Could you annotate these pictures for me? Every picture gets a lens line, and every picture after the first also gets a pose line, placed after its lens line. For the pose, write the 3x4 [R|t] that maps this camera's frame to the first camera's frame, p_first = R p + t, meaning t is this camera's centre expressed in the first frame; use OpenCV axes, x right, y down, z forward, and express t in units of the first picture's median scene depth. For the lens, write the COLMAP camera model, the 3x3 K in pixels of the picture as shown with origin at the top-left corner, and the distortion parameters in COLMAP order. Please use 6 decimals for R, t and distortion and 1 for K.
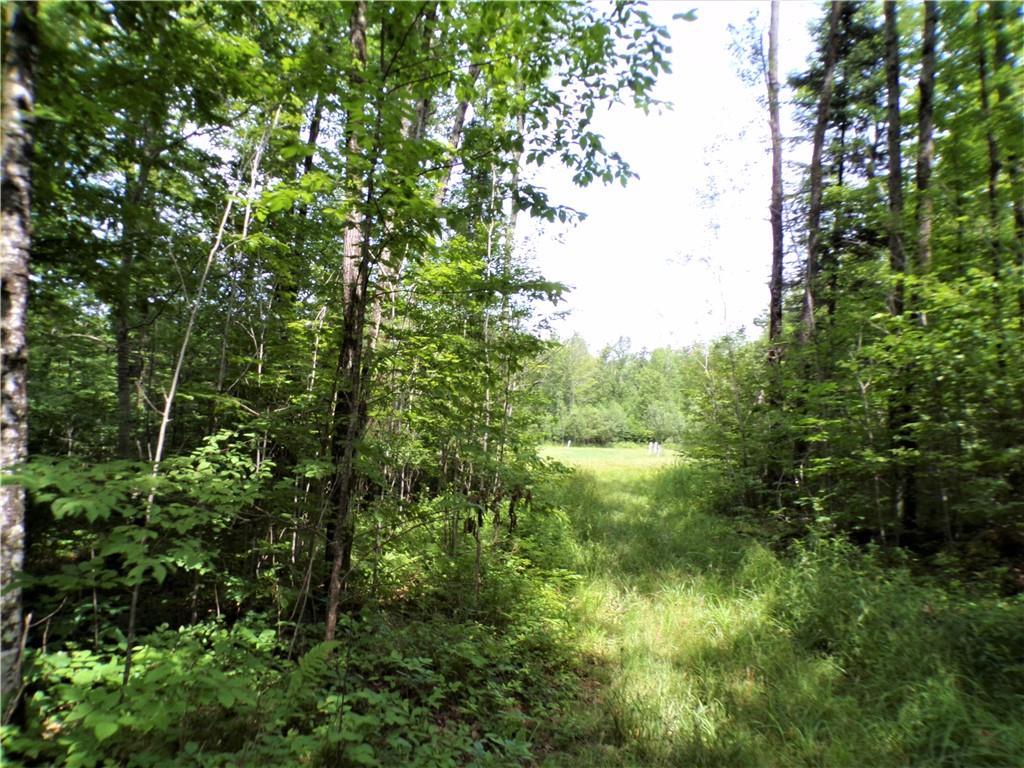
lens RADIAL K [[713.8, 0, 512.8], [0, 713.8, 383.7], [0, 0, 1]] dist [0.002631, 0.000288]
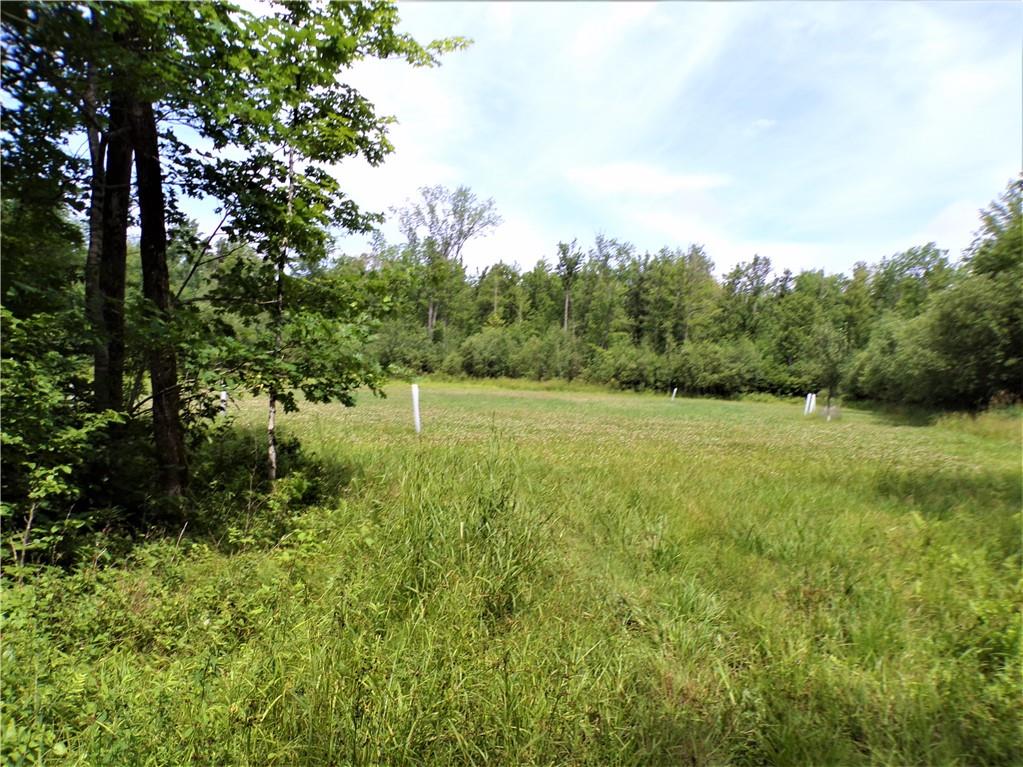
lens RADIAL K [[713.1, 0, 510.2], [0, 713.1, 384.1], [0, 0, 1]] dist [0.002631, 0.000288]
pose [[0.985160, 0.026748, -0.169543, 0.032021], [-0.014383, 0.997173, 0.073746, 0.022886], [0.171036, -0.070213, 0.982760, 0.249505]]
